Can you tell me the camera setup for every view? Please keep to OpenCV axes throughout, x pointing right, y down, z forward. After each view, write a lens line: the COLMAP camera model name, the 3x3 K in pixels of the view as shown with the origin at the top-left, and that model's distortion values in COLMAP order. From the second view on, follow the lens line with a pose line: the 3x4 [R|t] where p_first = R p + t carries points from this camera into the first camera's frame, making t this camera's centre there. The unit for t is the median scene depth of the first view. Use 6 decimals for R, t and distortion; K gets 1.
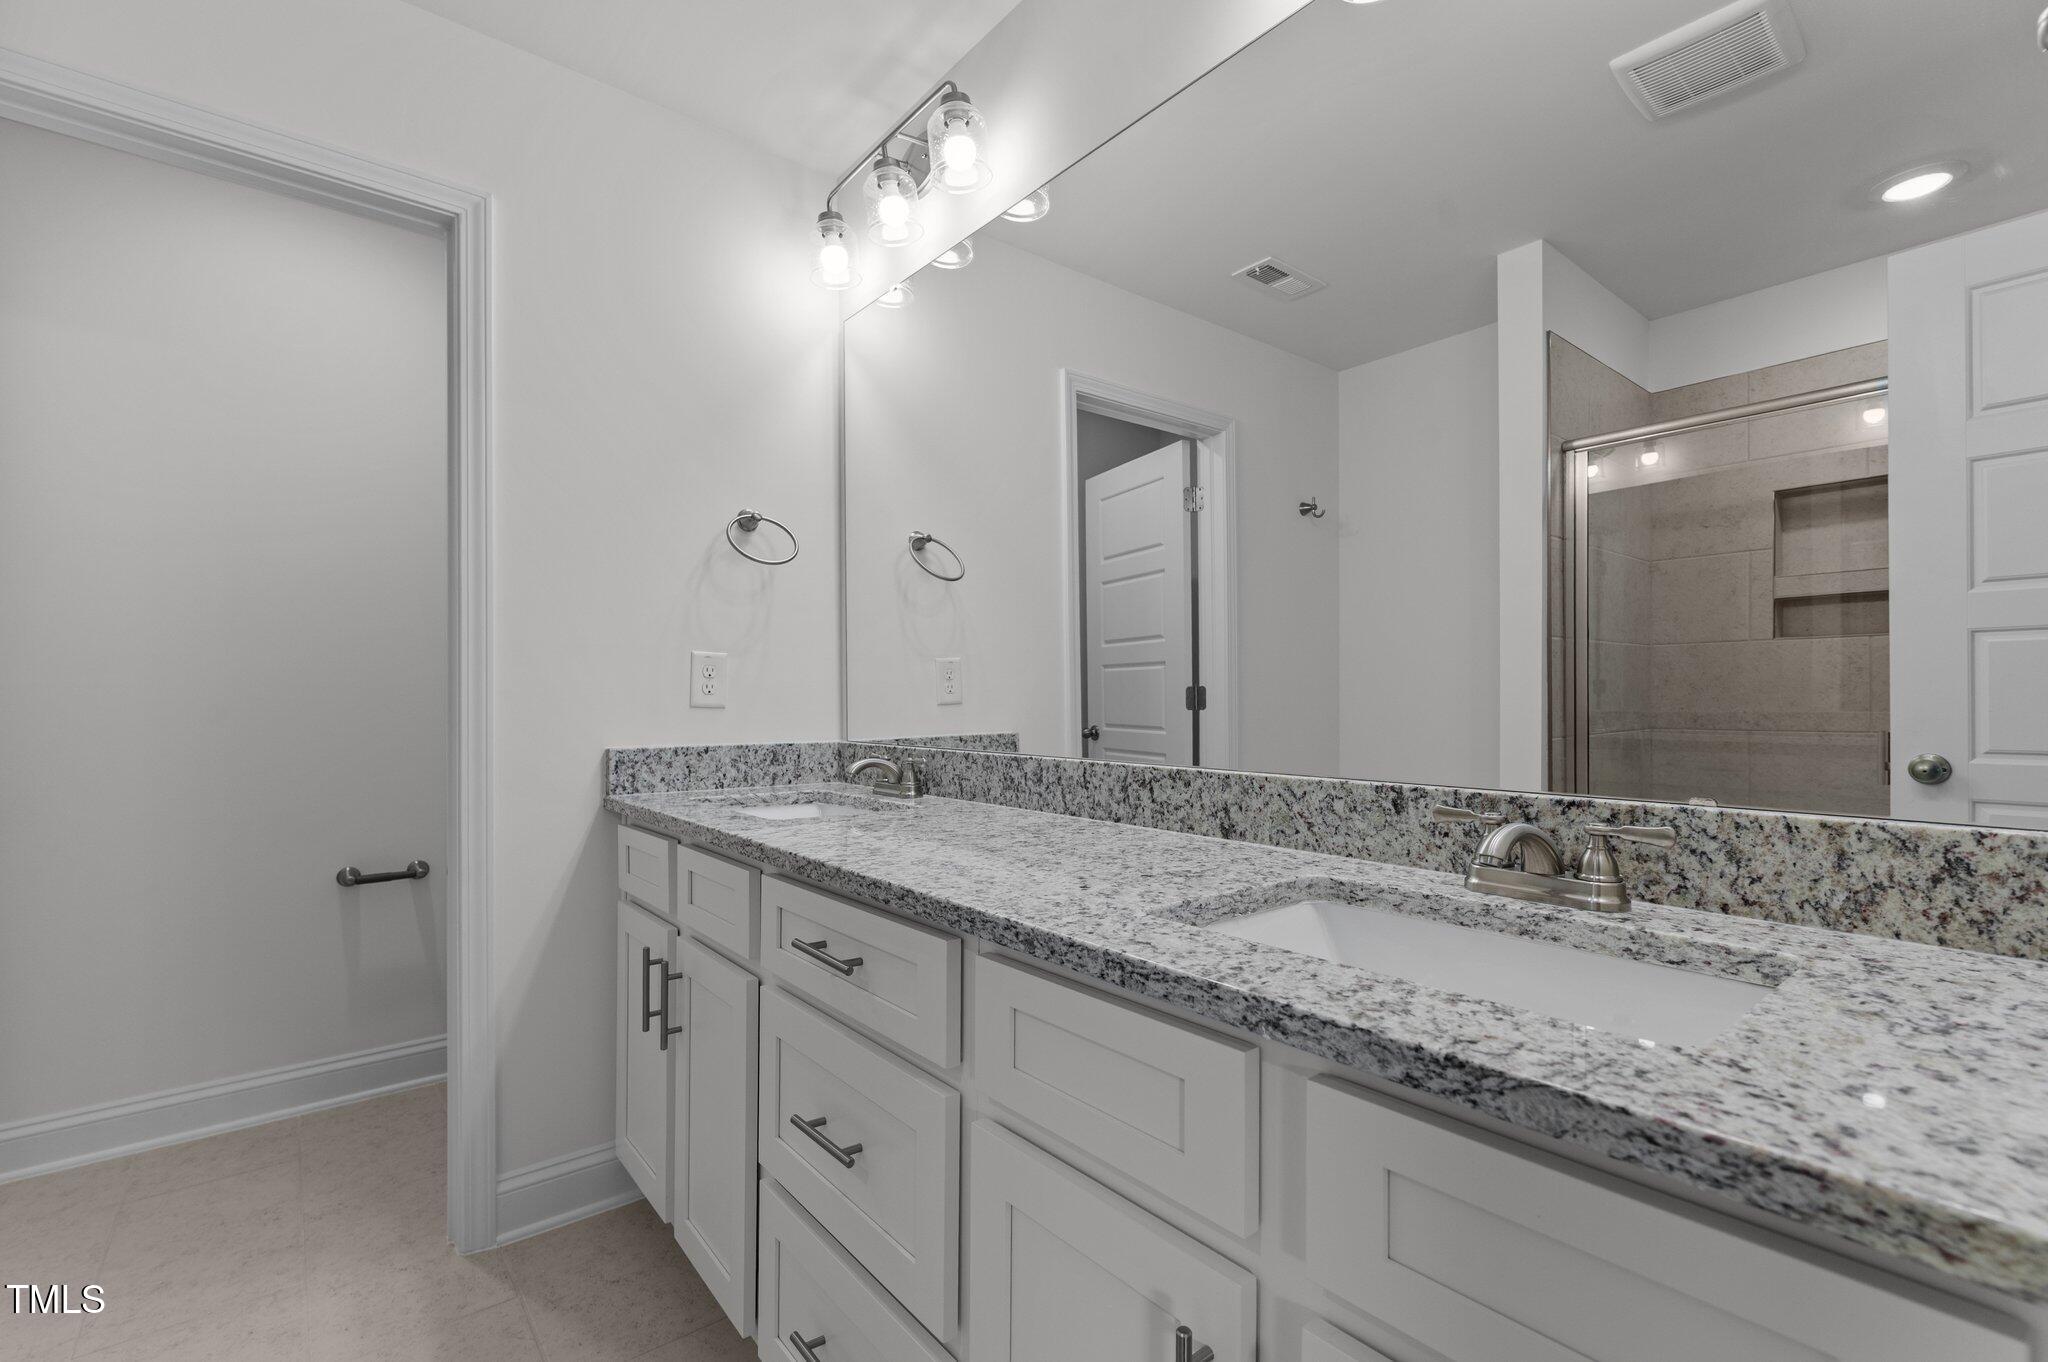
lens RADIAL K [[890.2, 0, 1034.3], [0, 890.2, 713.2], [0, 0, 1]] dist [0.002791, 0.000312]
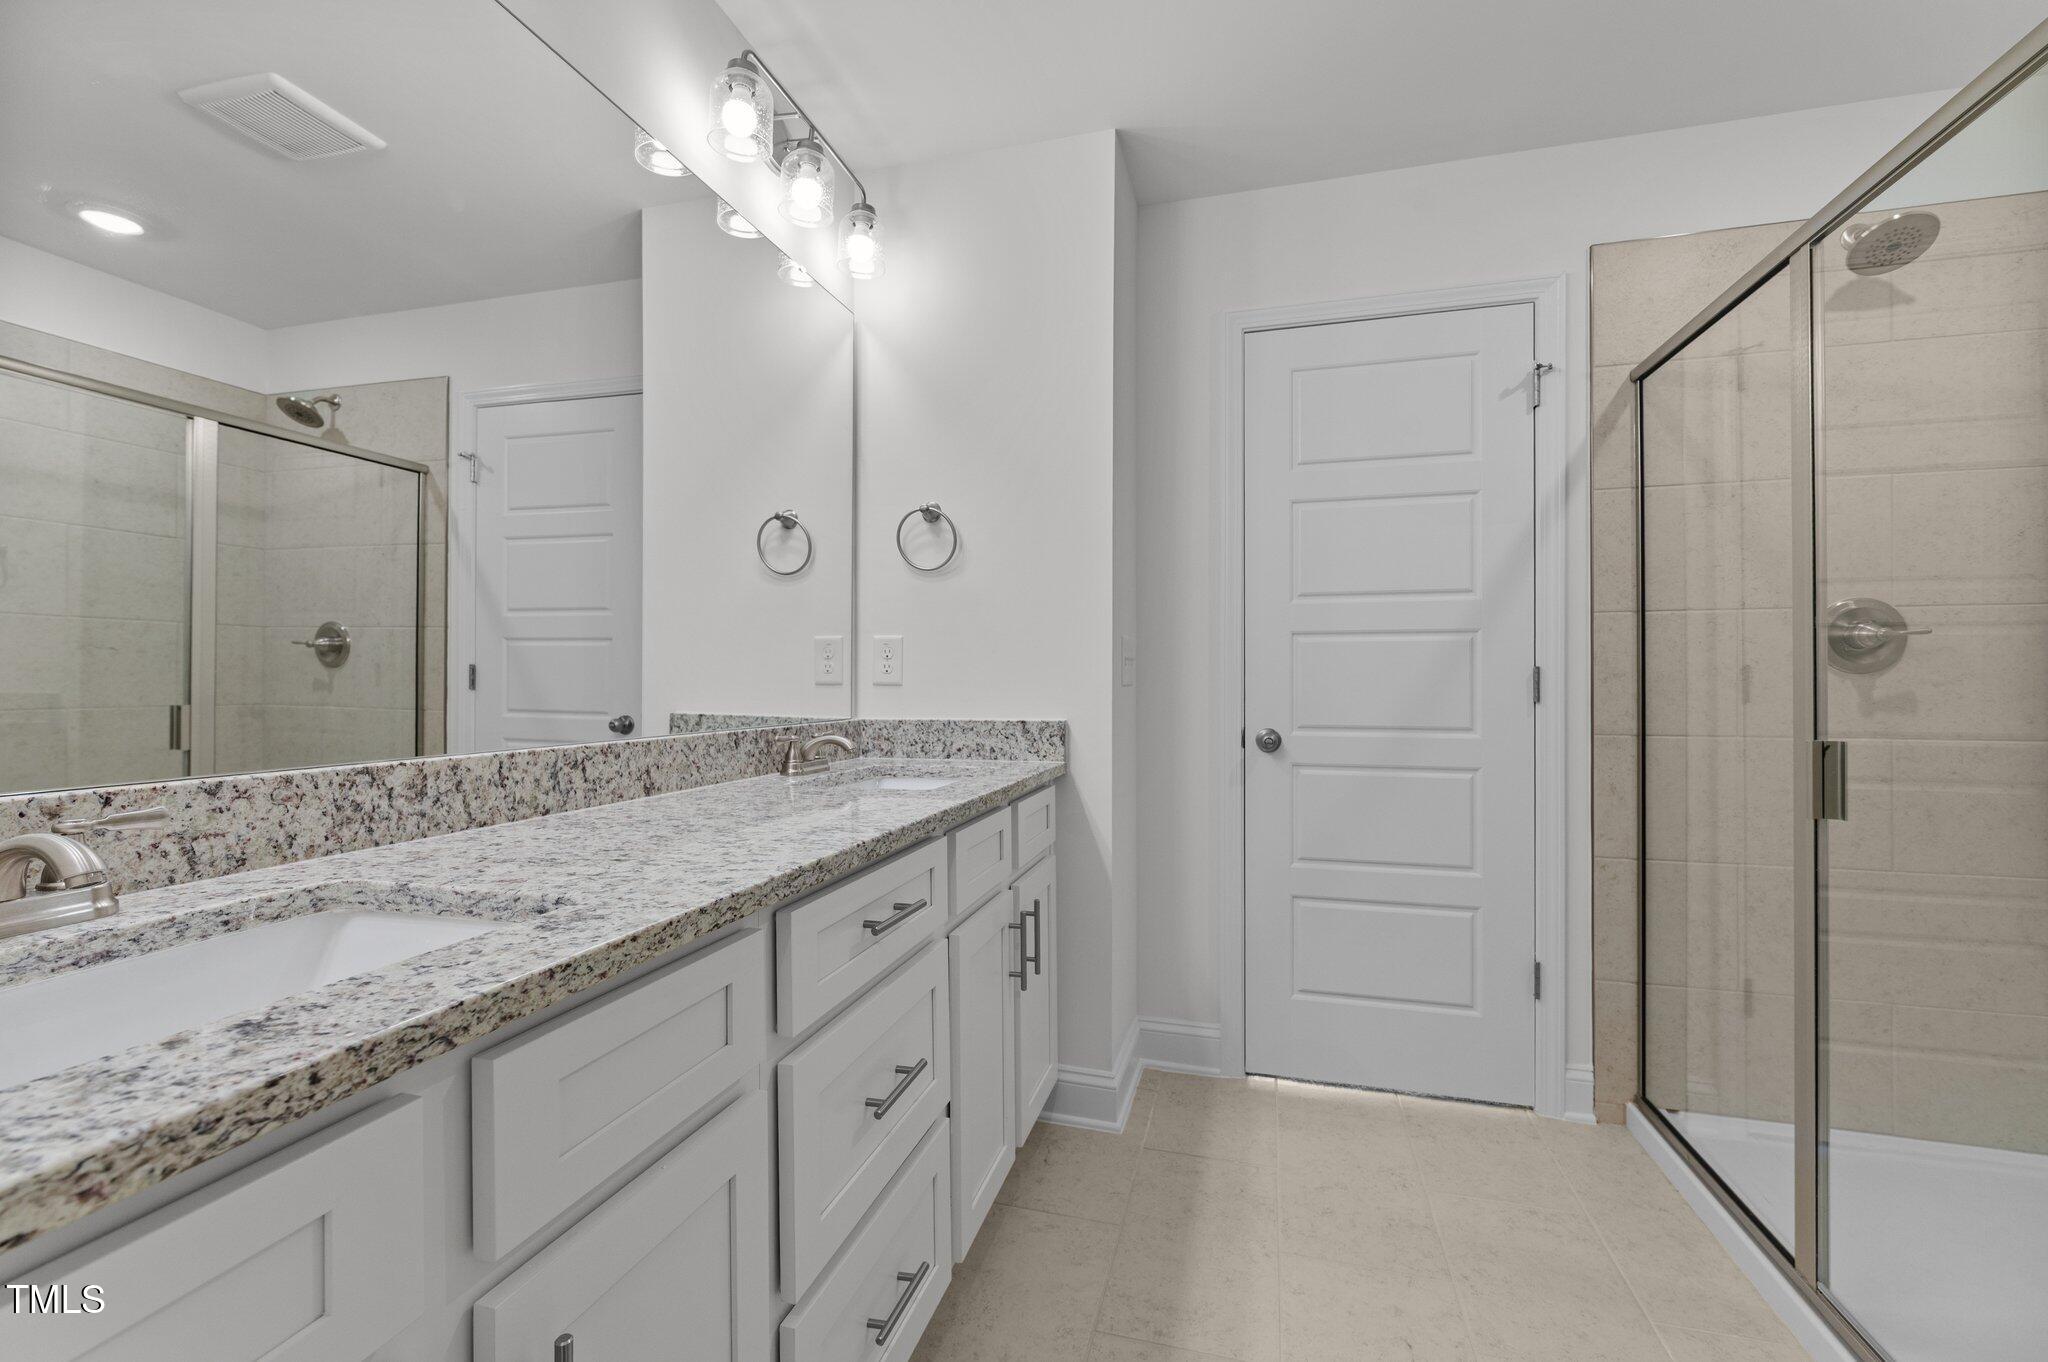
lens RADIAL K [[890.2, 0, 1018.3], [0, 890.2, 674.2], [0, 0, 1]] dist [0.002791, 0.000312]
pose [[-0.564441, 0.000143, 0.825473, -0.951972], [0.004889, 0.999983, 0.003169, -0.019288], [-0.825459, 0.005825, -0.564432, 1.168018]]
